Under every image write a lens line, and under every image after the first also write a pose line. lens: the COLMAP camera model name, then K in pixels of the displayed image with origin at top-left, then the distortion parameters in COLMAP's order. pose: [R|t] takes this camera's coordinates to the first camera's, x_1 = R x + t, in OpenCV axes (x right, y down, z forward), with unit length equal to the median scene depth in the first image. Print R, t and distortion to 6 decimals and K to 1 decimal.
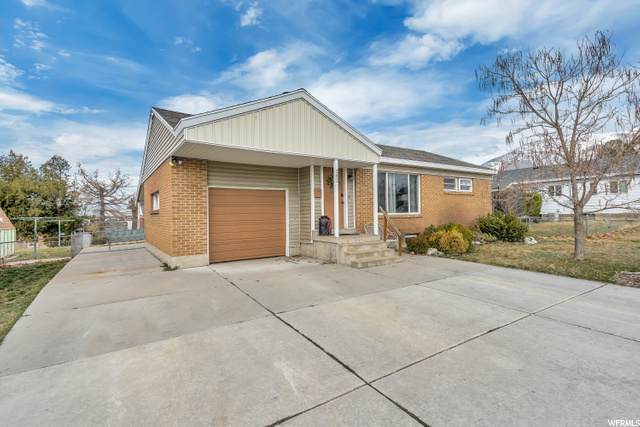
lens RADIAL K [[295.7, 0, 321.8], [0, 295.7, 210.9], [0, 0, 1]] dist [-0.001798, -0.000032]
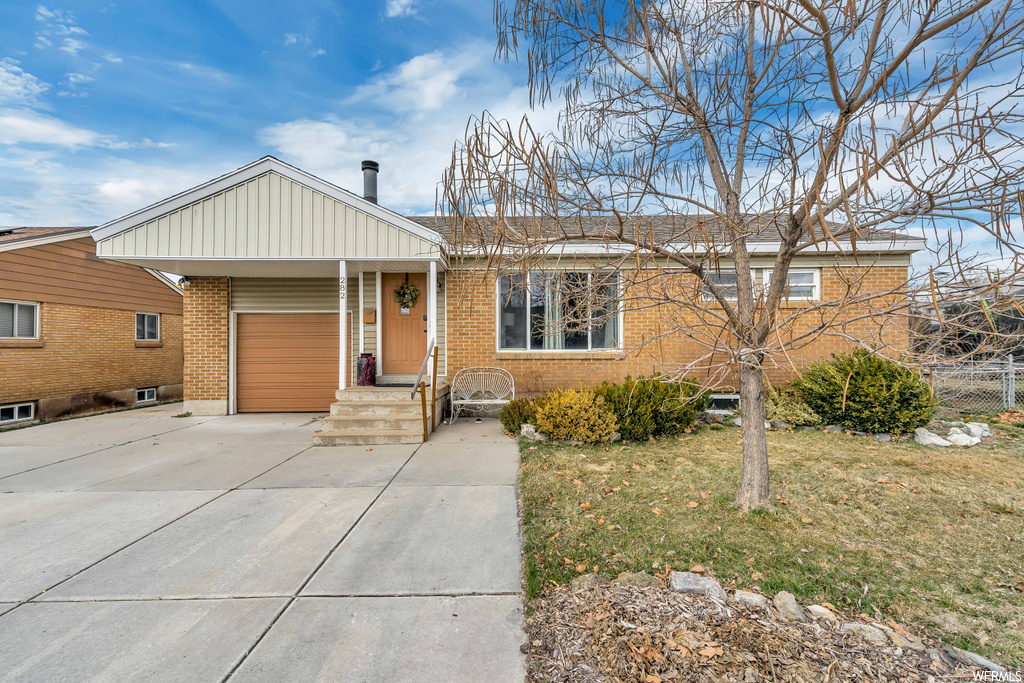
lens RADIAL K [[441.7, 0, 508.6], [0, 441.7, 344.0], [0, 0, 1]] dist [0.016461, 0.000072]
pose [[0.844690, 0.010233, -0.535158, 0.782569], [-0.002736, 0.999887, 0.014801, -0.017748], [0.535249, -0.011038, 0.844622, 0.394675]]
